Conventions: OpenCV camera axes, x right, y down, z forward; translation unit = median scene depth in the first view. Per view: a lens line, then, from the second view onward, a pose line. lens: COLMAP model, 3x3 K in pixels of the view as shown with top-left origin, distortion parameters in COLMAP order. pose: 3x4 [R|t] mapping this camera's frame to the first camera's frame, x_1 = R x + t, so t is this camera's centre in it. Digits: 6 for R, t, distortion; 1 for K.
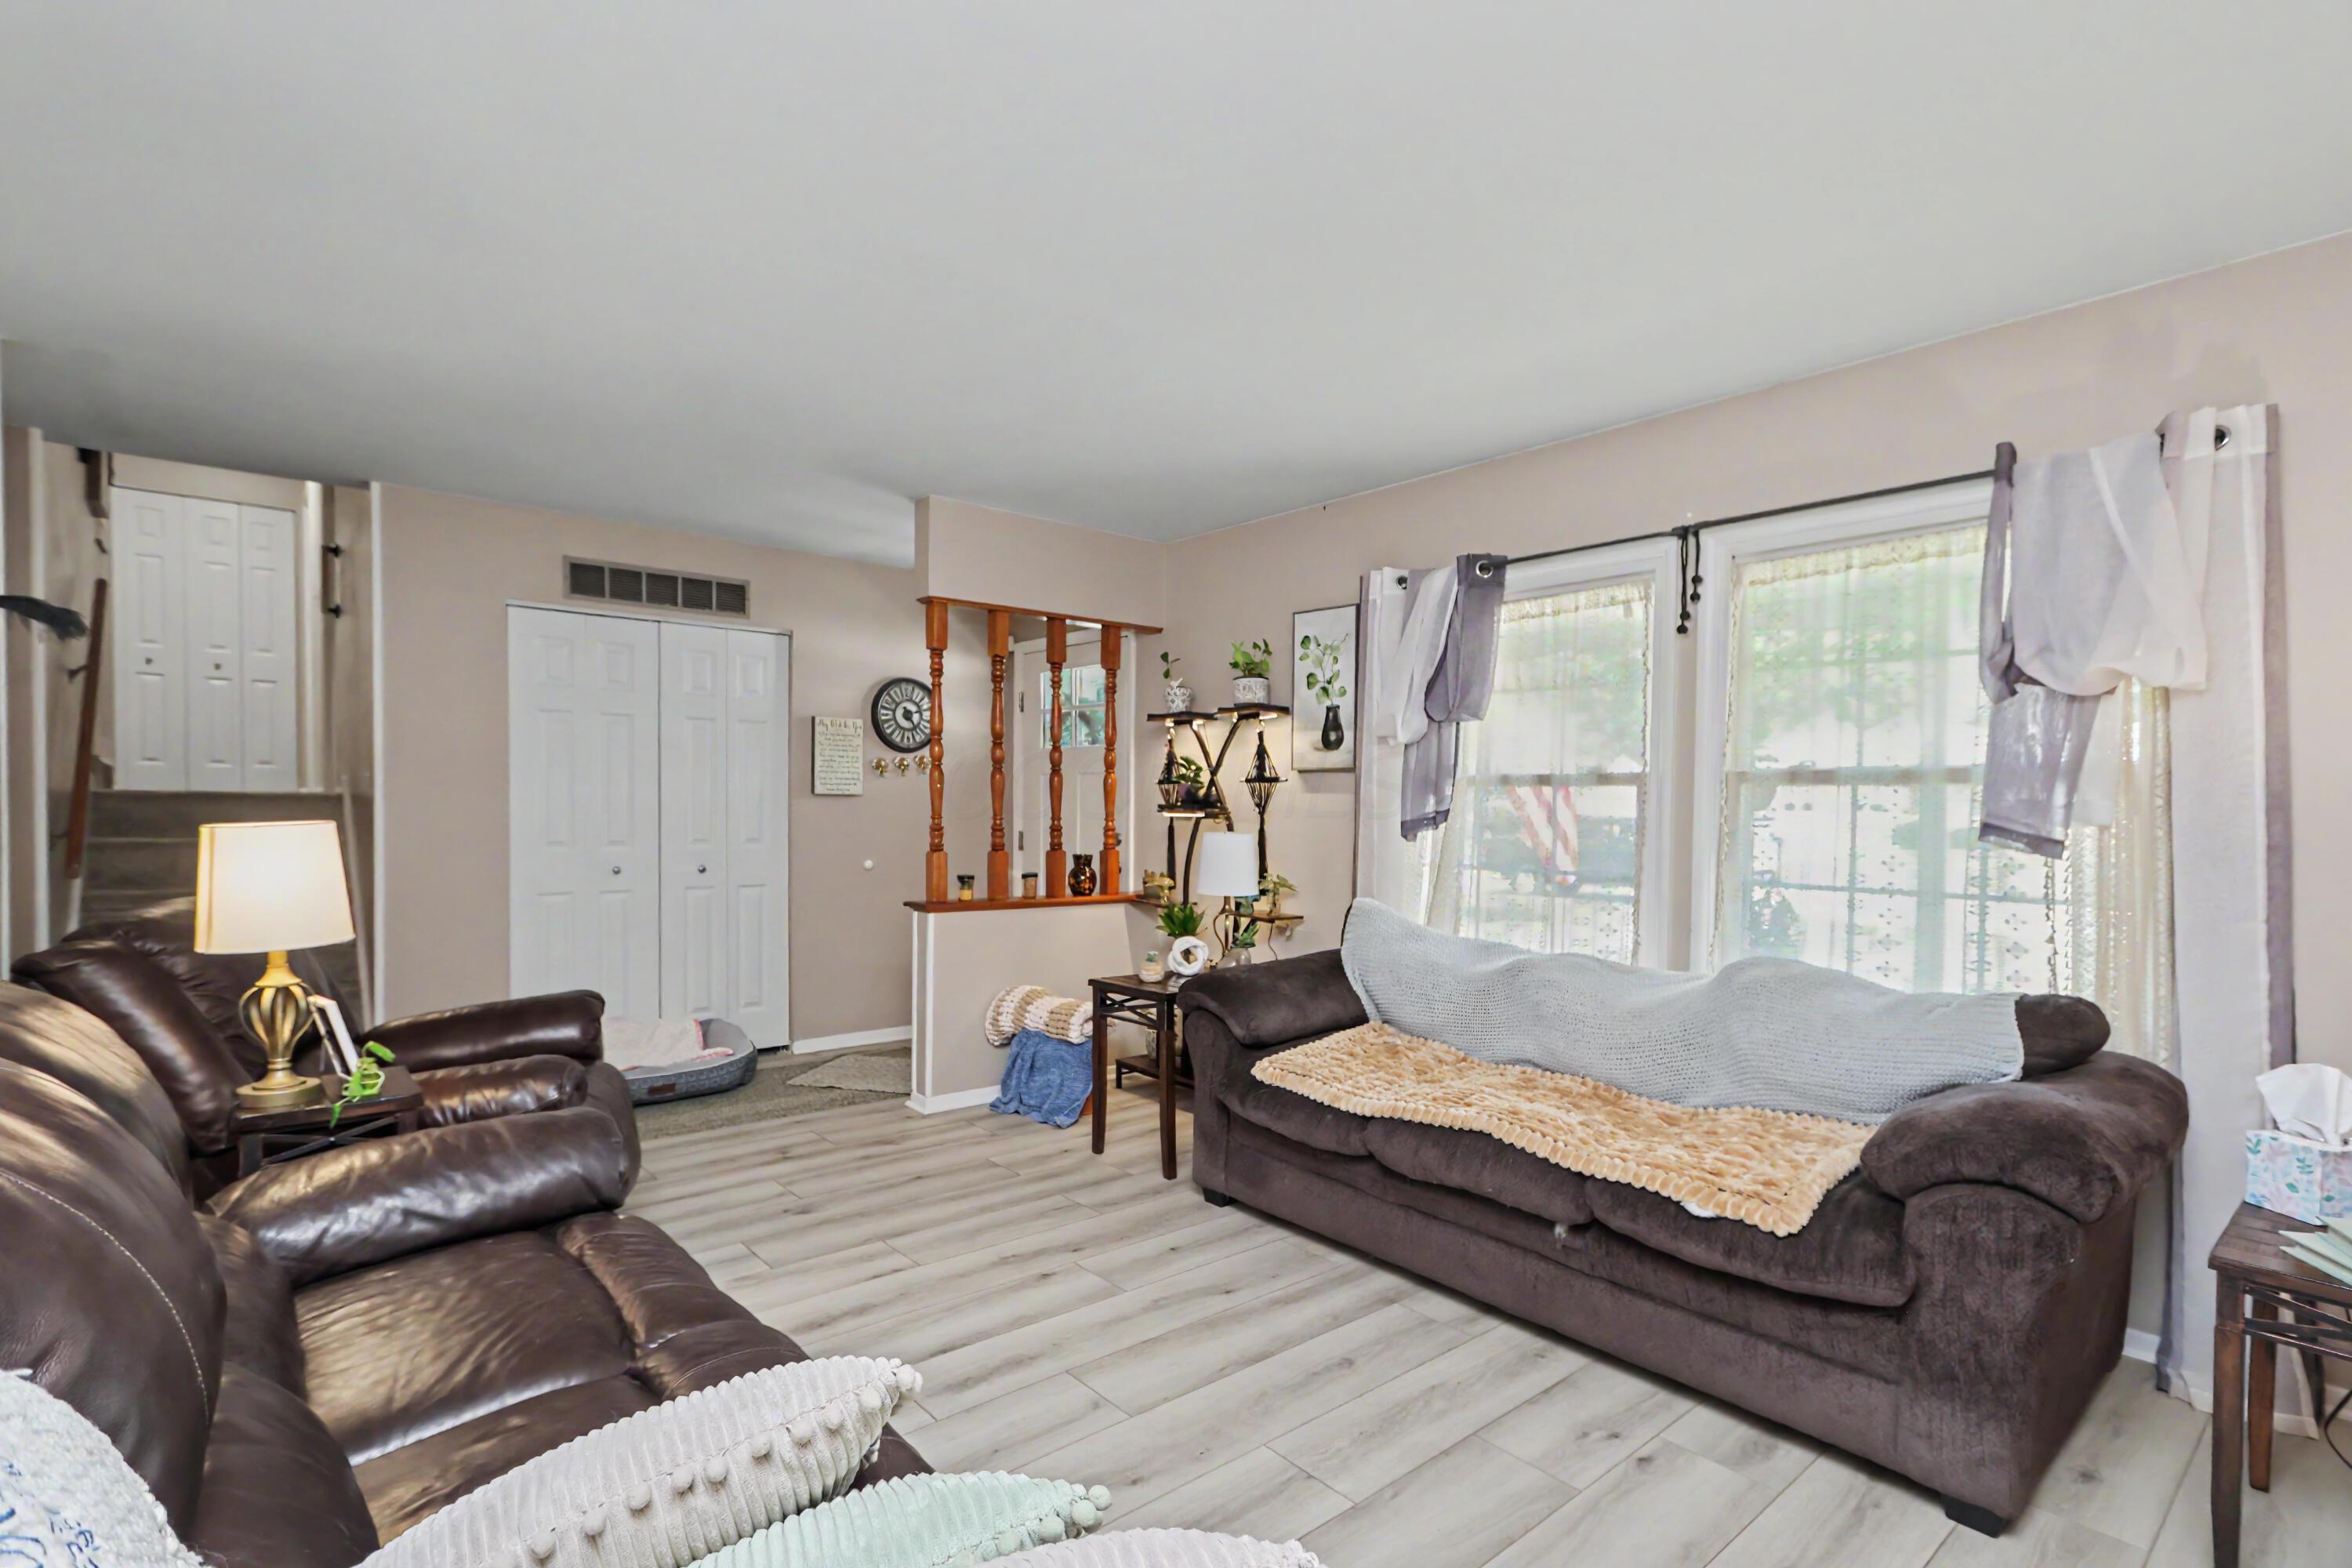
lens RADIAL K [[1099.8, 0, 1156.0], [0, 1099.8, 827.3], [0, 0, 1]] dist [-0.003069, 0.000247]
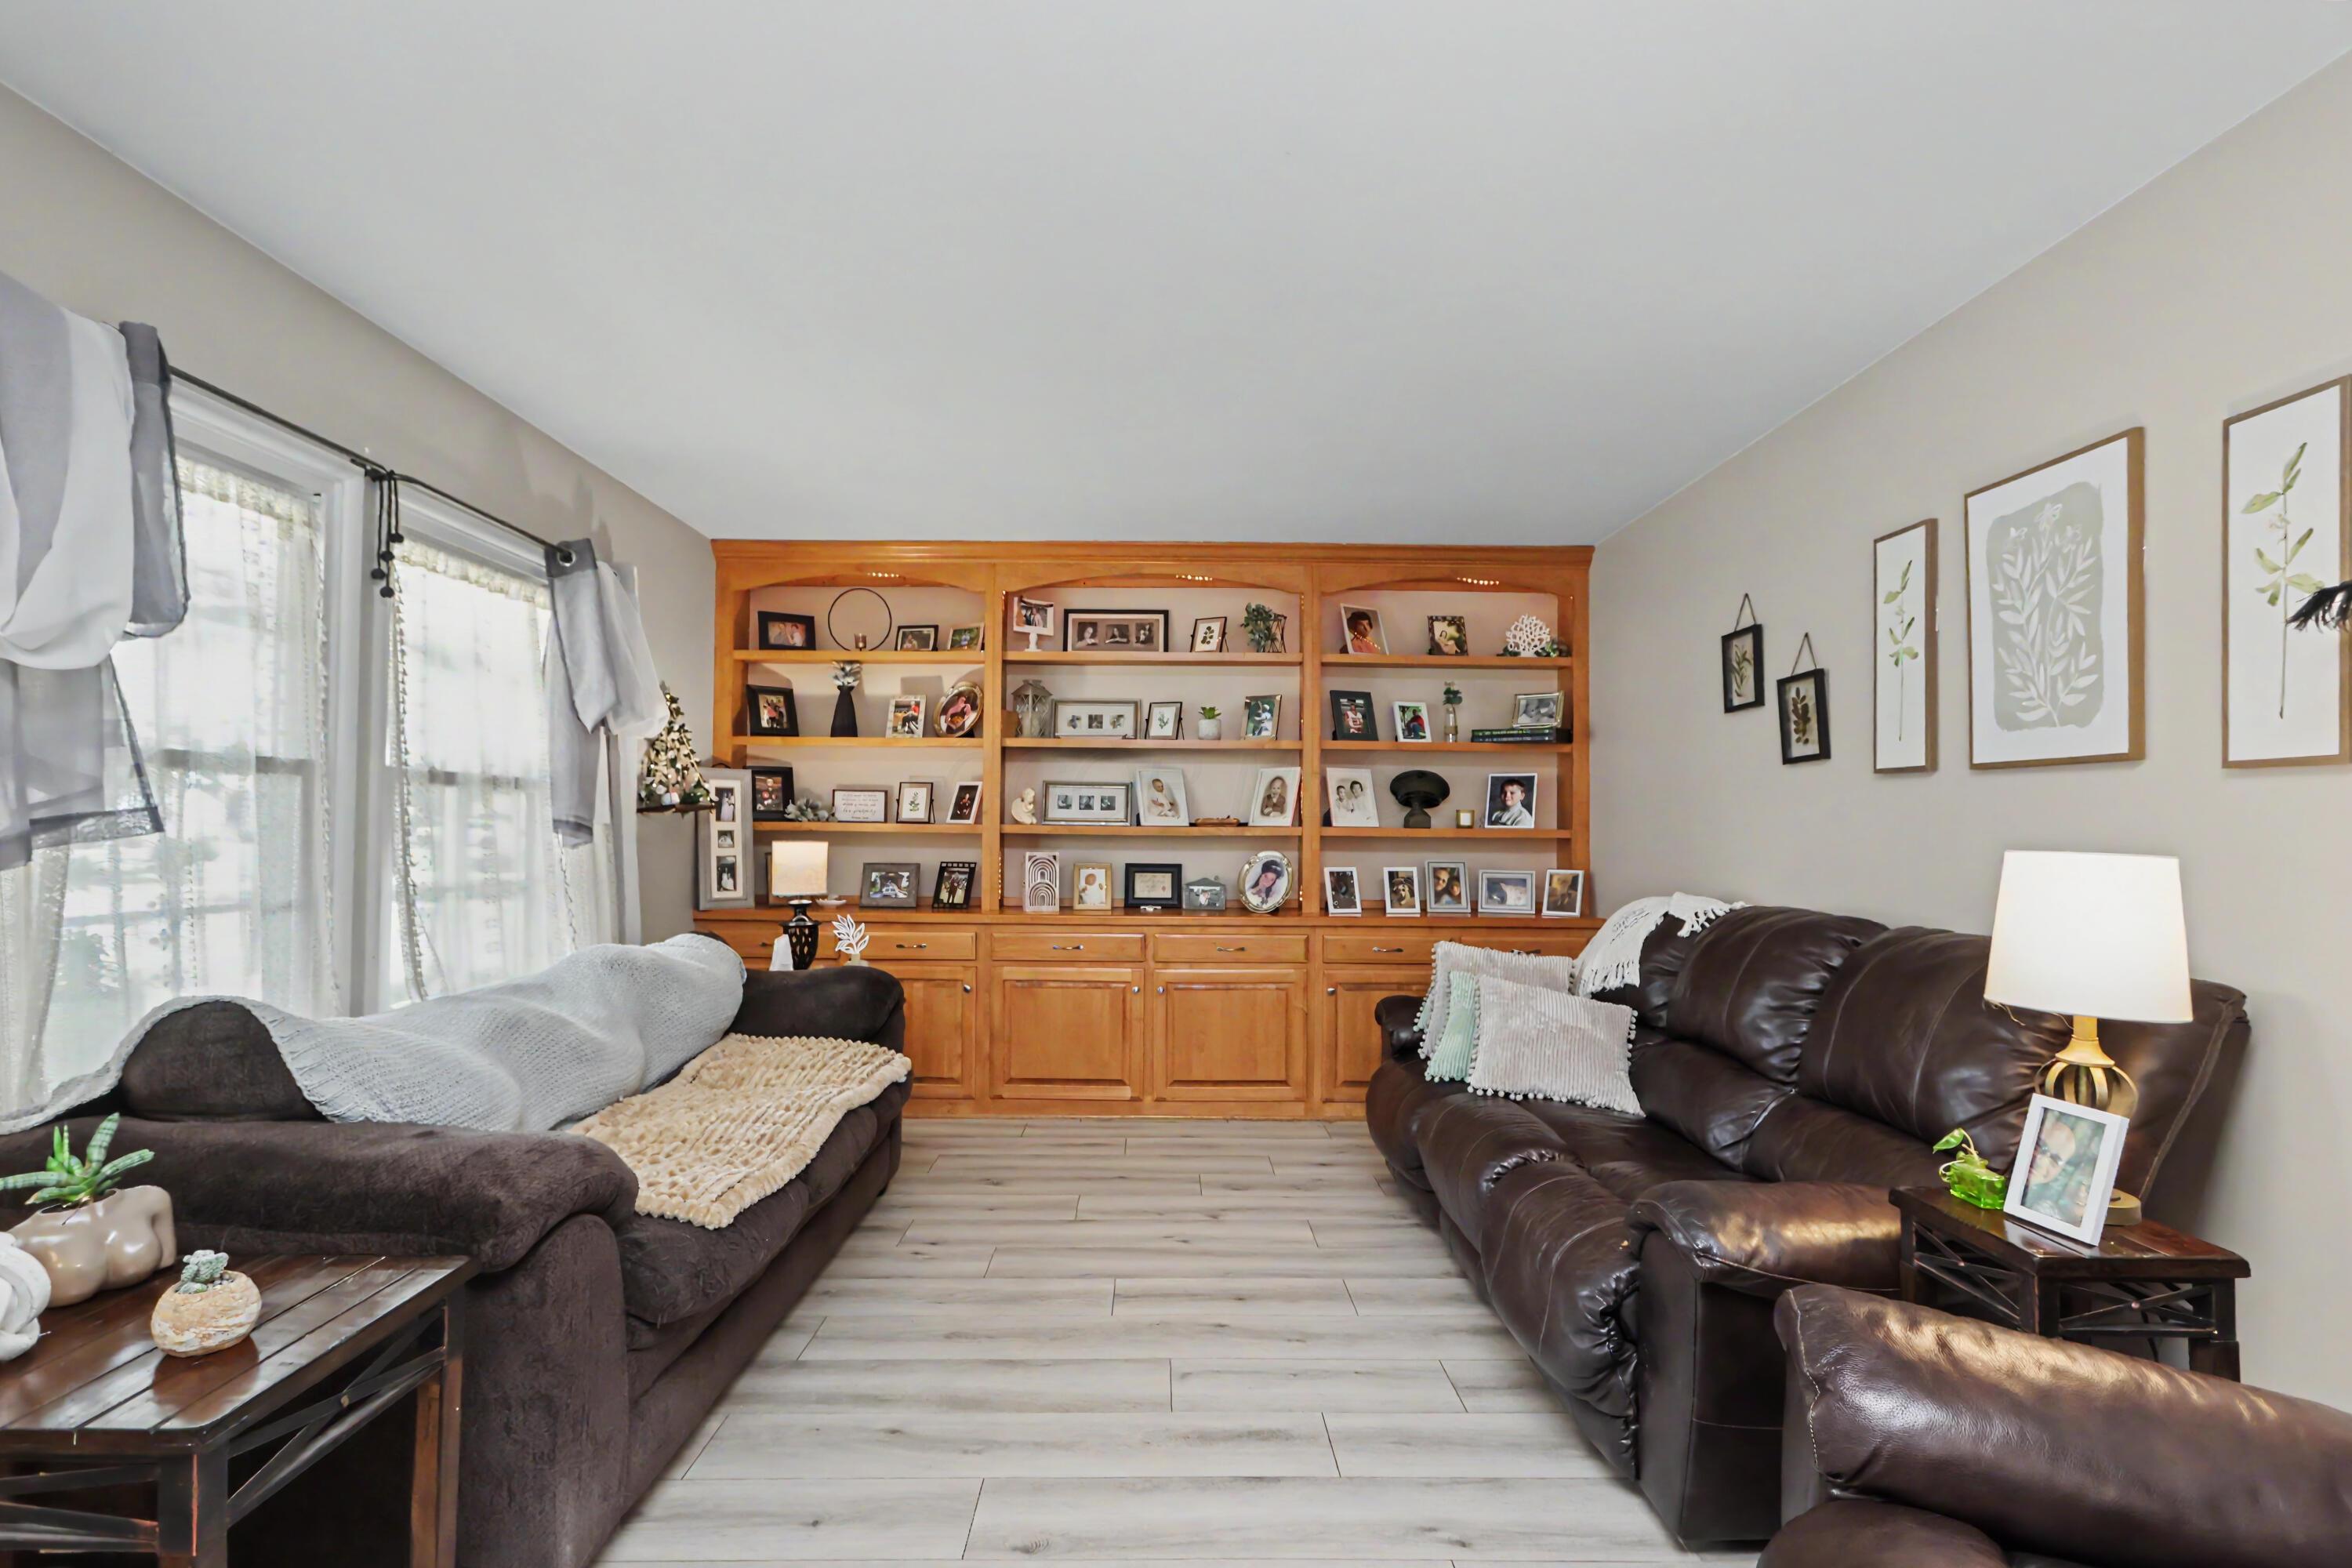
lens RADIAL K [[1099.8, 0, 1181.6], [0, 1099.8, 805.1], [0, 0, 1]] dist [-0.003069, 0.000247]
pose [[-0.771528, 0.004315, 0.636181, -0.535346], [0.007028, 0.999974, 0.001741, -0.019231], [-0.636157, 0.005814, -0.771538, 1.335258]]
